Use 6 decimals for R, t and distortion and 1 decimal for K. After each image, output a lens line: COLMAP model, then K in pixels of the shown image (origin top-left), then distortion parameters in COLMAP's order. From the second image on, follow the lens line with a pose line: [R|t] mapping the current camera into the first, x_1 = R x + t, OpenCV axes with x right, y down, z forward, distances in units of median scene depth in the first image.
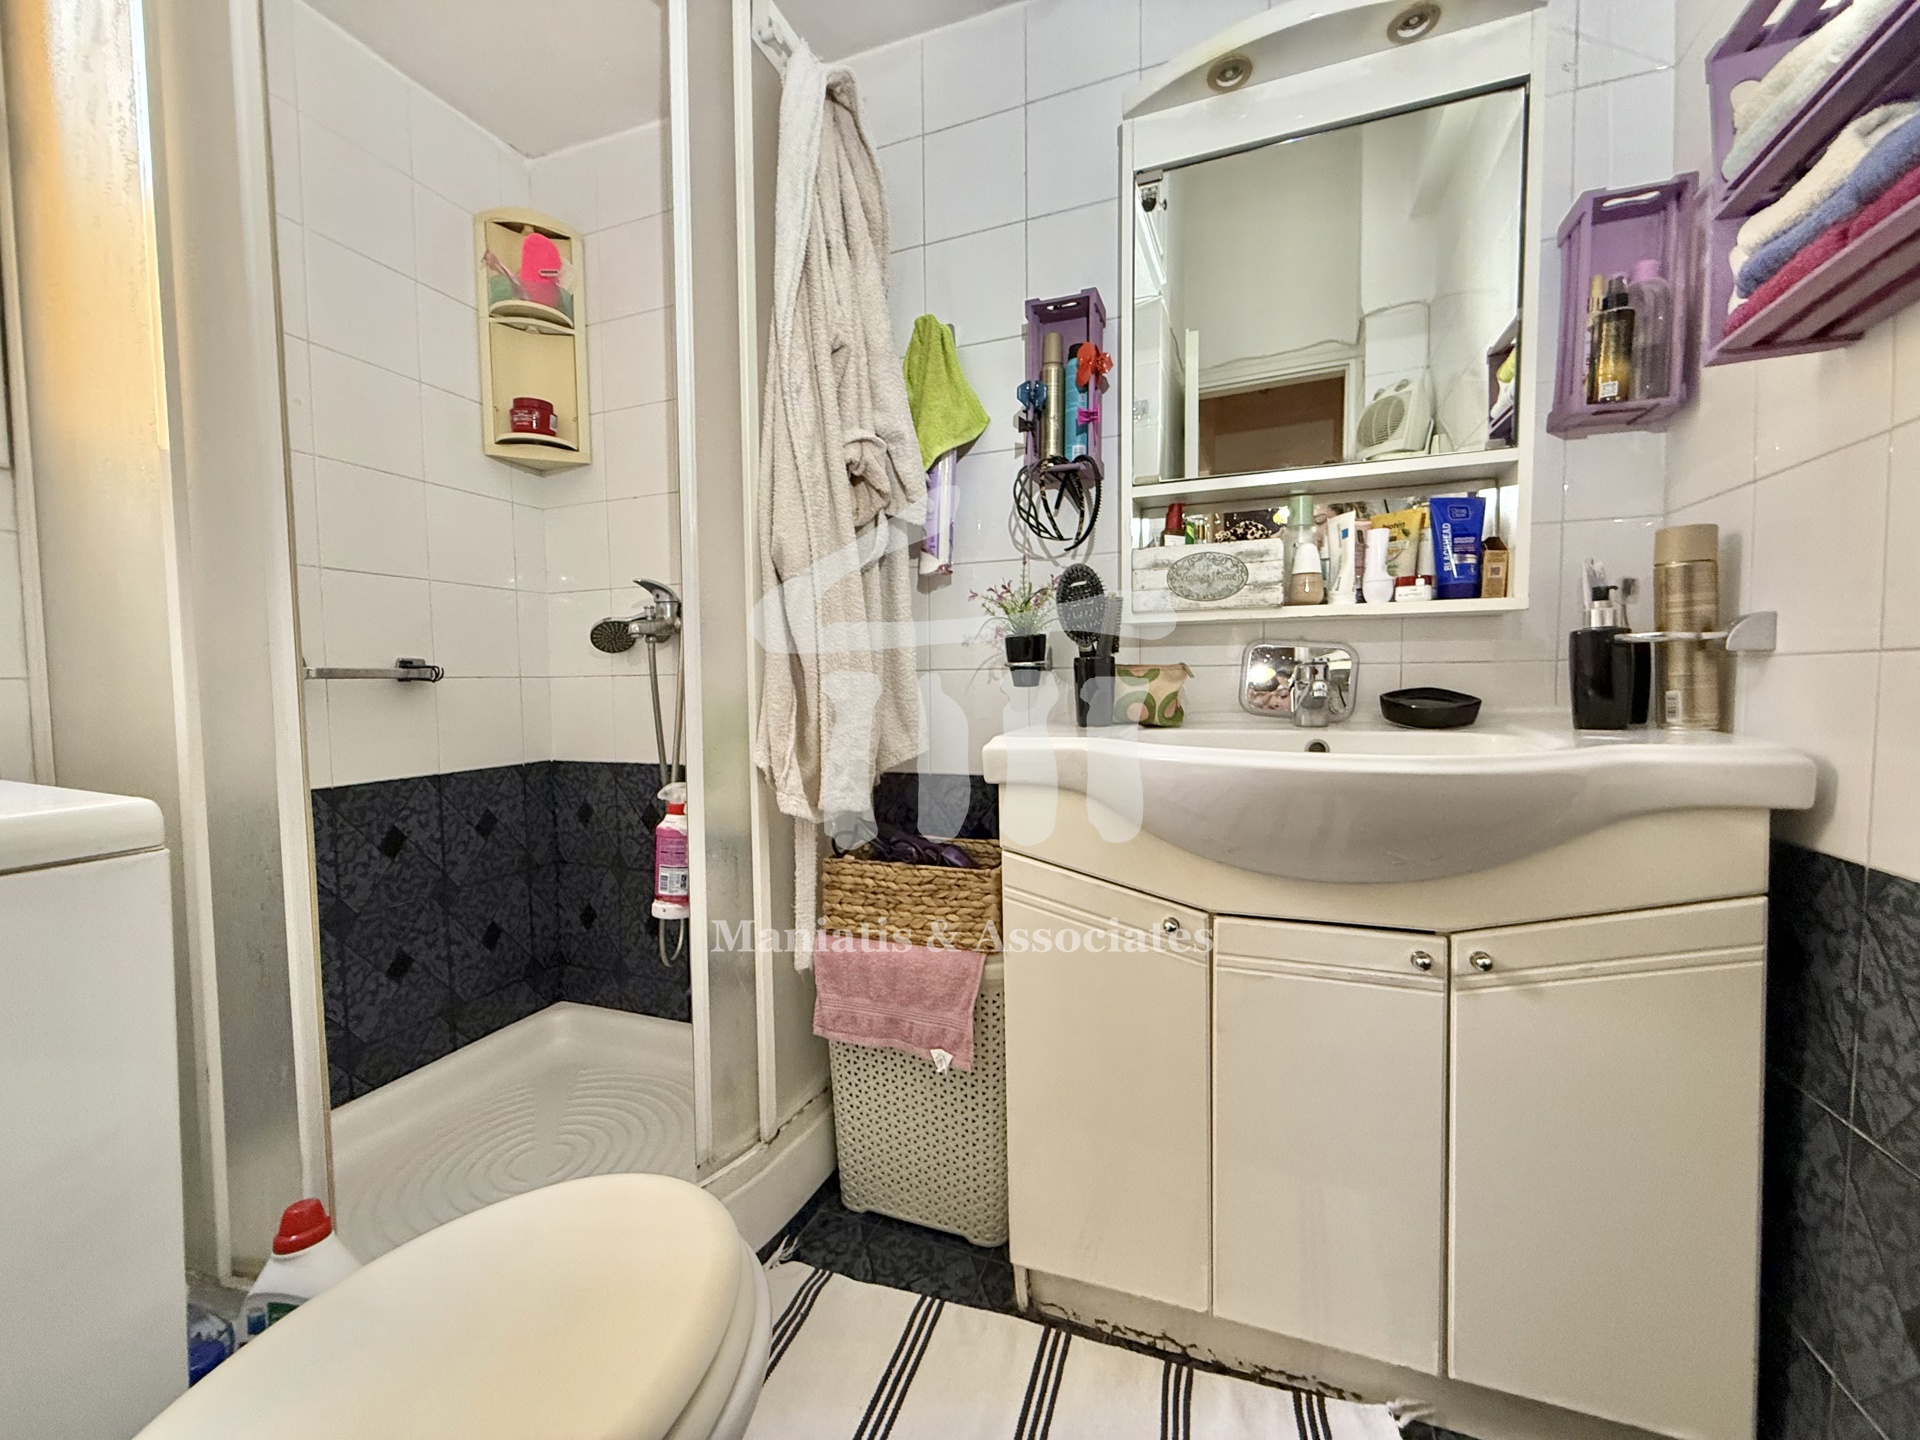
lens RADIAL K [[764.4, 0, 955.2], [0, 764.4, 718.5], [0, 0, 1]] dist [-0.000848, 0.000249]
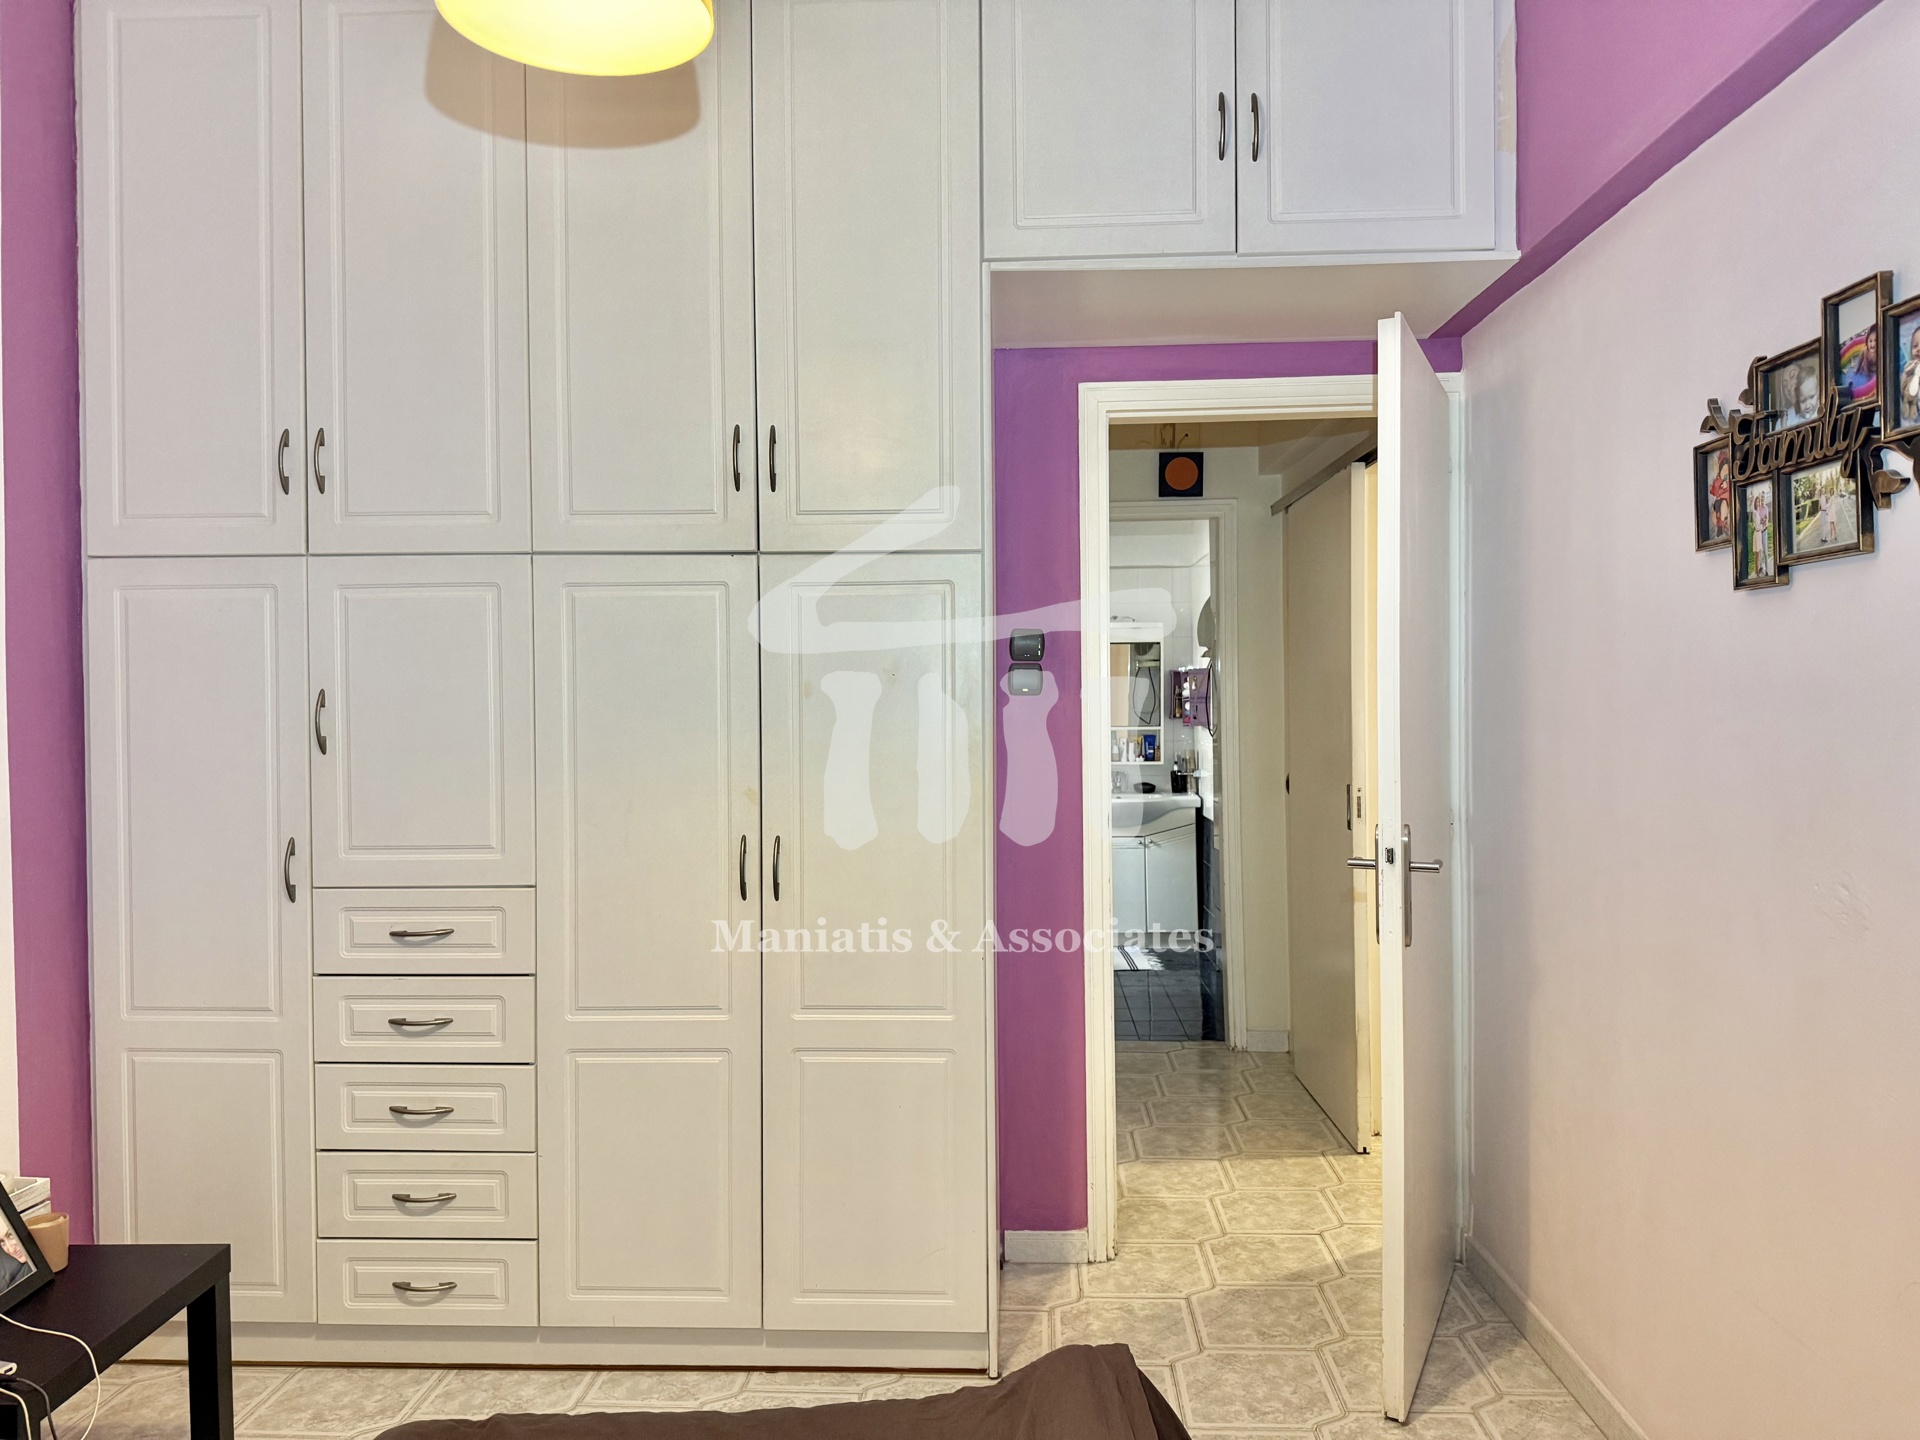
lens RADIAL K [[1336.4, 0, 959.9], [0, 1336.4, 719.5], [0, 0, 1]] dist [0.110428, -0.161366]
pose [[0.946110, -0.006641, 0.323778, -2.177611], [0.021348, 0.998894, -0.041893, -0.086695], [-0.323142, 0.046548, 0.945205, -4.536290]]
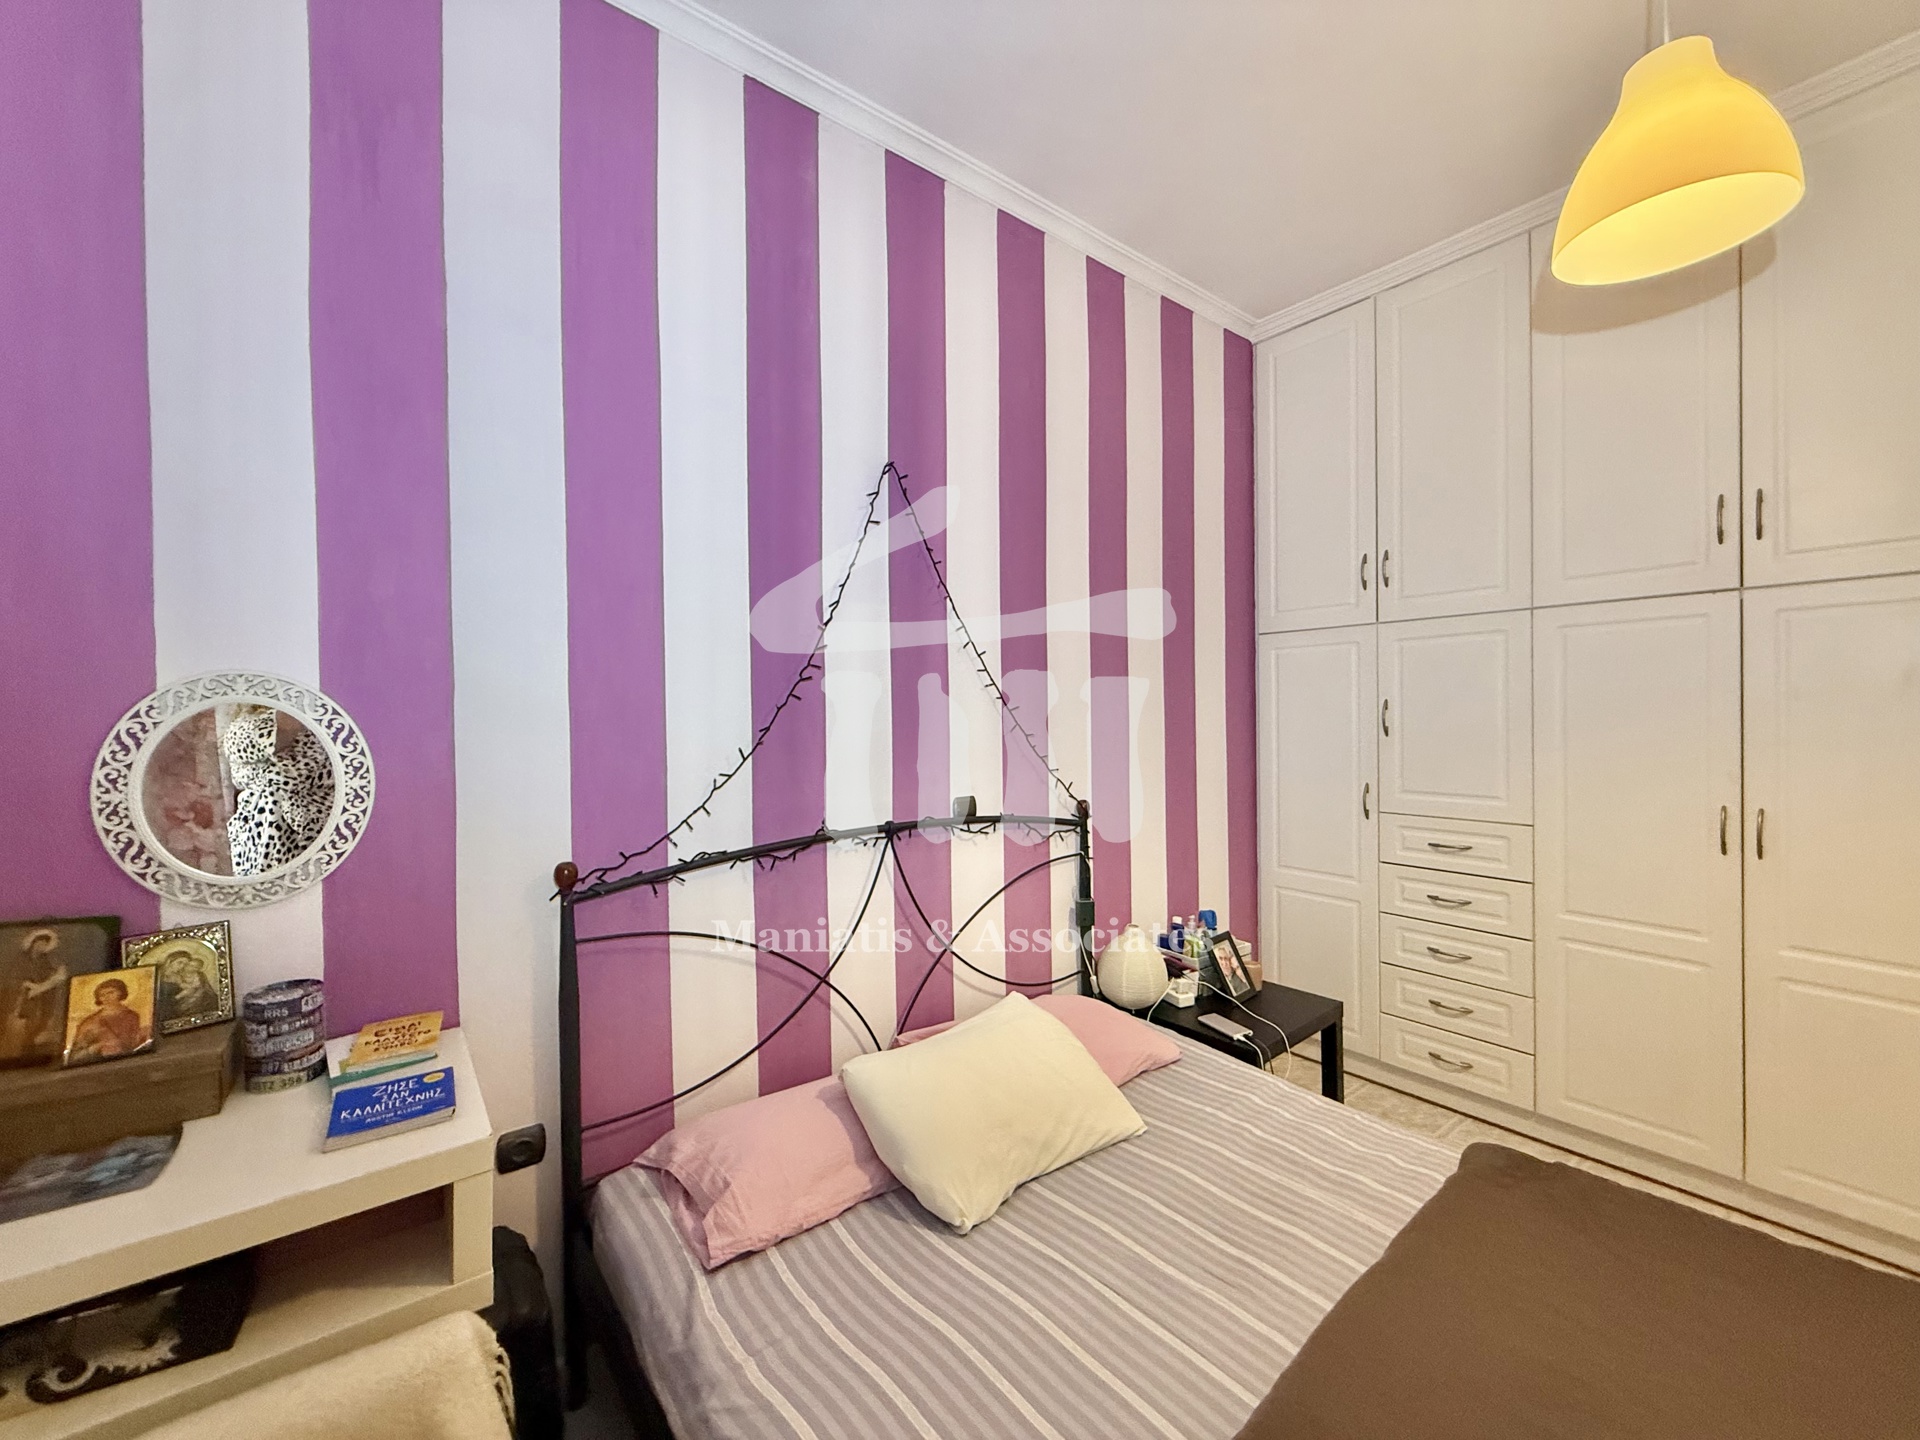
lens RADIAL K [[764.4, 0, 955.2], [0, 764.4, 718.5], [0, 0, 1]] dist [-0.000848, 0.000249]
pose [[0.856654, -0.002285, -0.515886, -2.384403], [-0.022078, 0.998912, -0.041087, -0.079505], [0.515418, 0.046587, 0.855672, -4.608053]]
